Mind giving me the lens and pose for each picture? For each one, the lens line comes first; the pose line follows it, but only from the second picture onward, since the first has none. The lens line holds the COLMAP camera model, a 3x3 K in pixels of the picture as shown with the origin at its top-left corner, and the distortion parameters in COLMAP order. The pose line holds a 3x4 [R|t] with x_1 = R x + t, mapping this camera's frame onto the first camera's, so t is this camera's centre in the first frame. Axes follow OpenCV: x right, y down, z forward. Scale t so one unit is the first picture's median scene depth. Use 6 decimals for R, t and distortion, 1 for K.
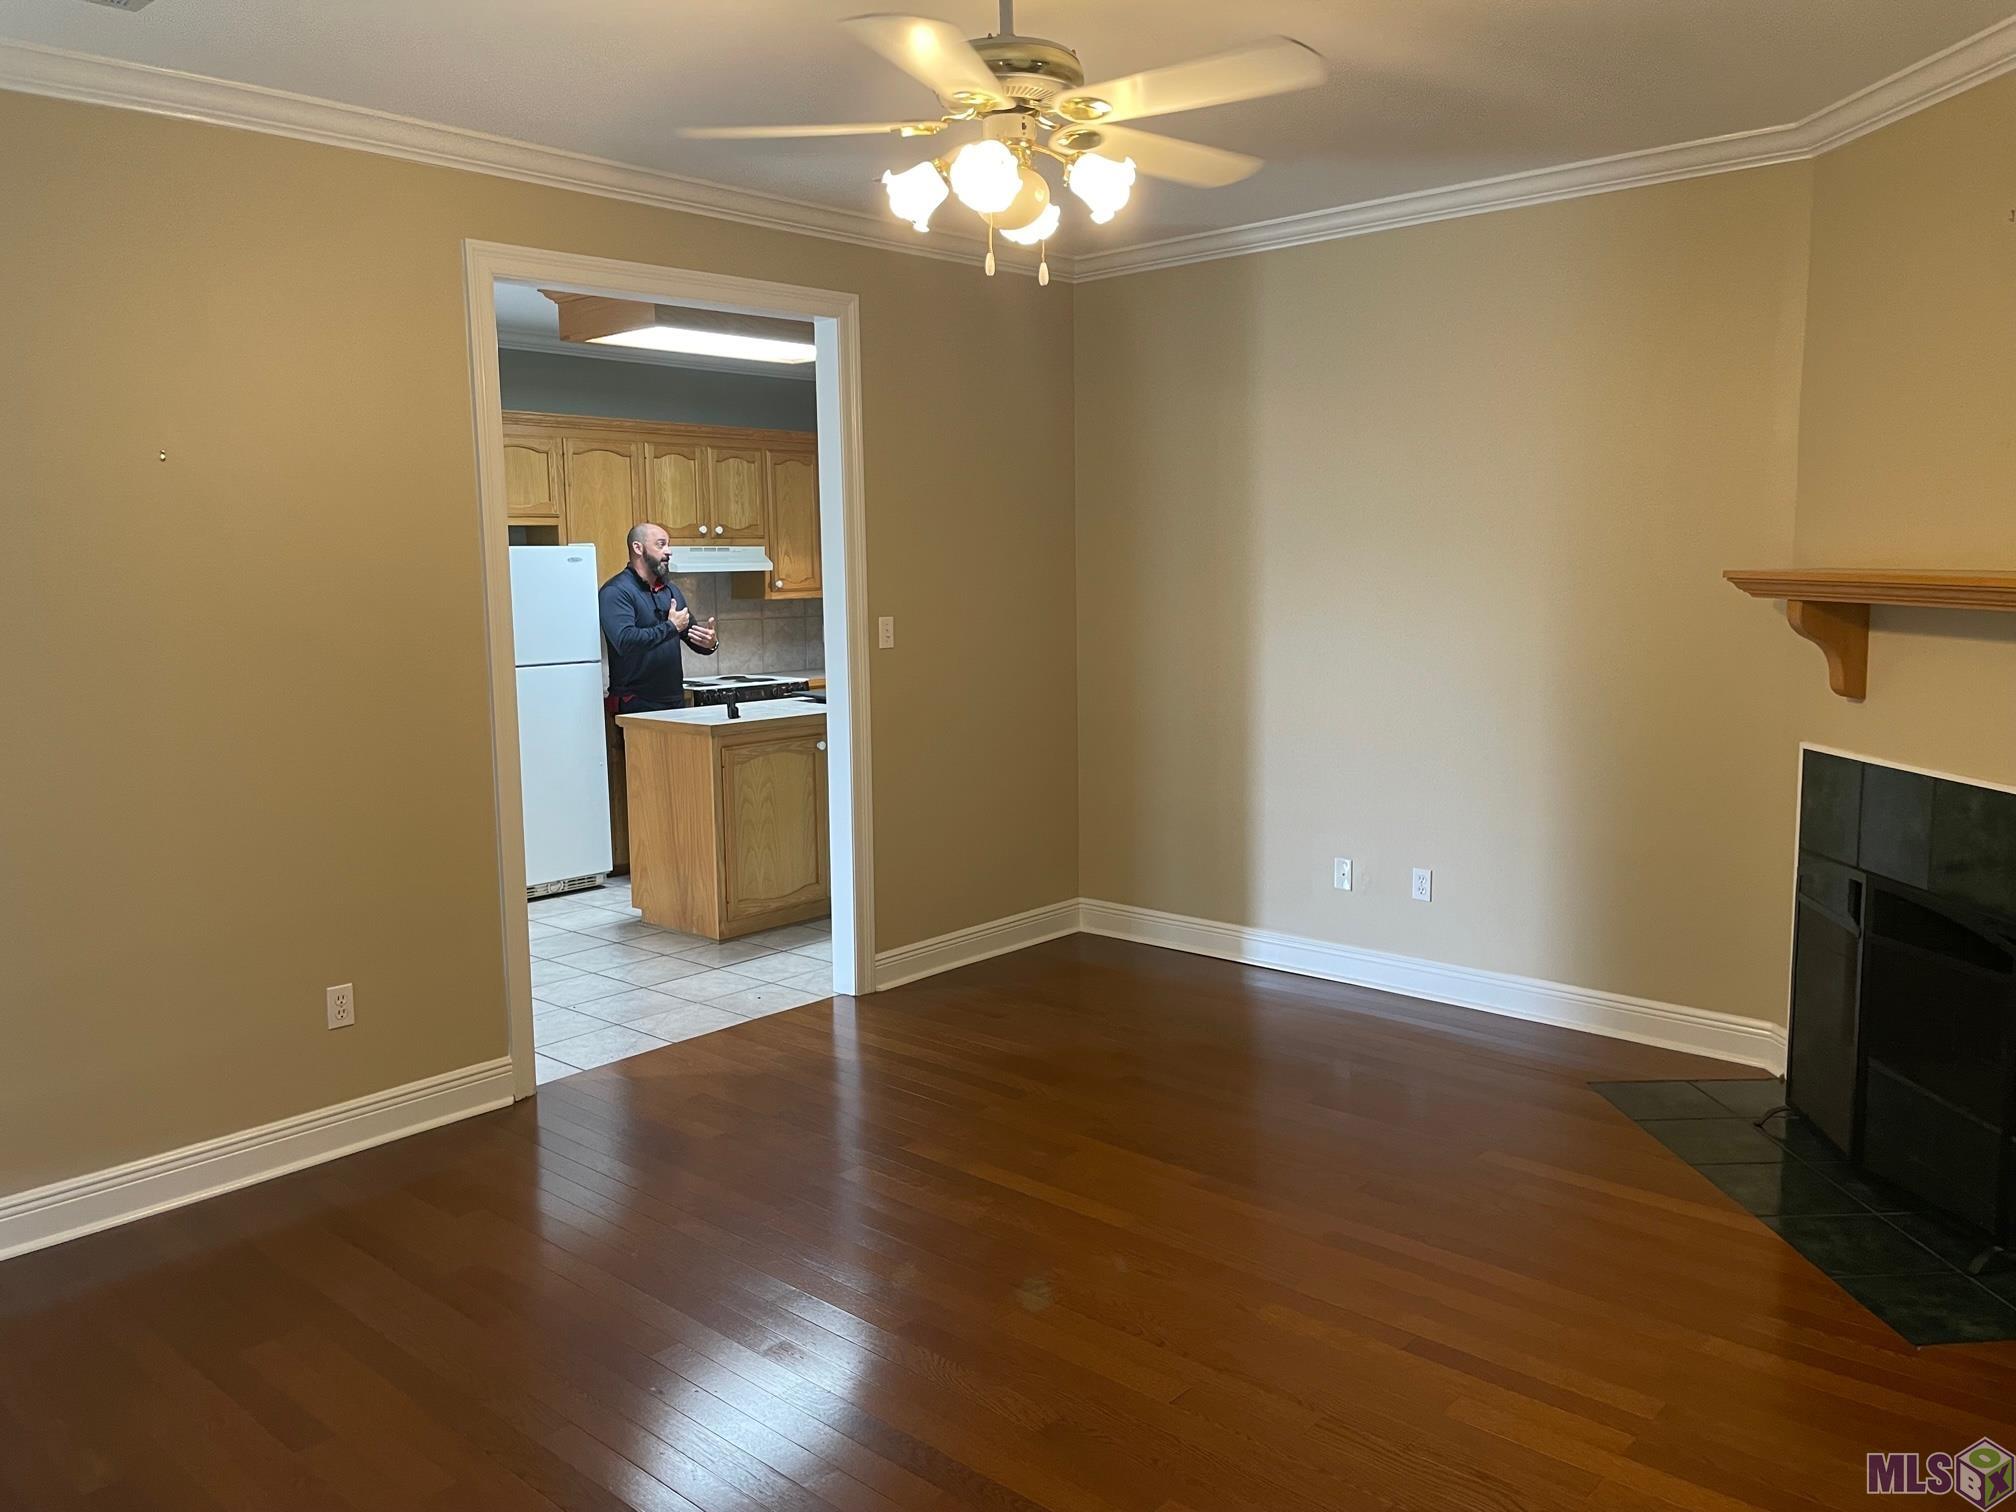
lens RADIAL K [[1540.7, 0, 1008.0], [0, 1540.7, 756.0], [0, 0, 1]] dist [0.037604, -0.000494]
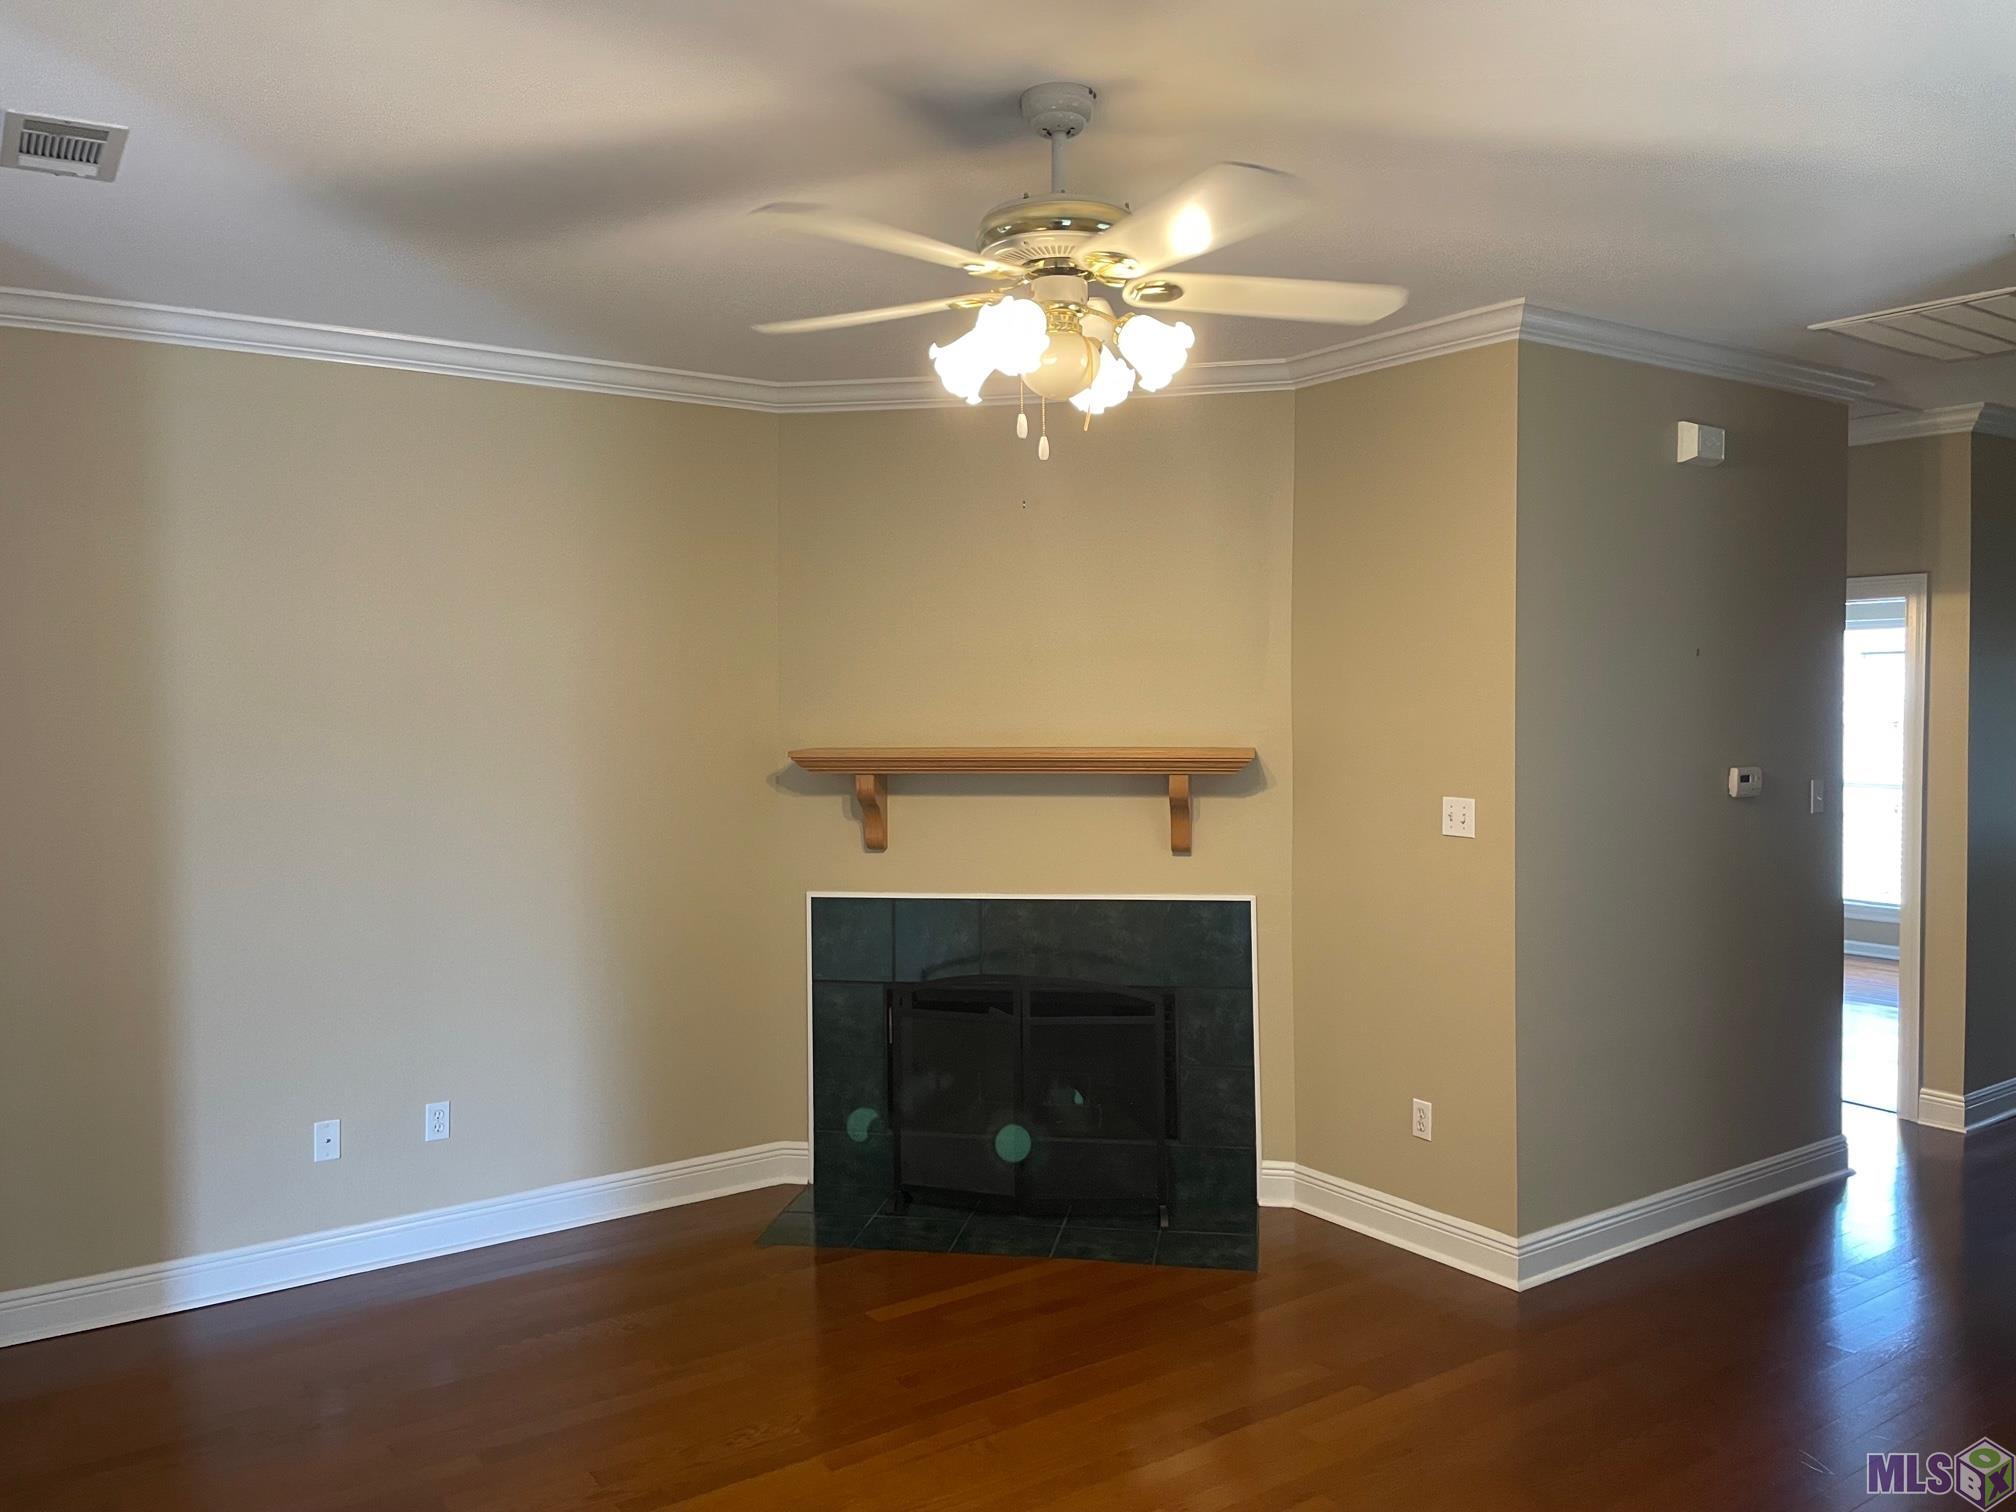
lens RADIAL K [[1540.7, 0, 1008.0], [0, 1540.7, 756.0], [0, 0, 1]] dist [0.037604, -0.000494]
pose [[0.227635, -0.025092, 0.973423, -0.586778], [0.134176, 0.990940, -0.005833, -0.082933], [-0.964458, 0.131938, 0.228939, 0.556505]]
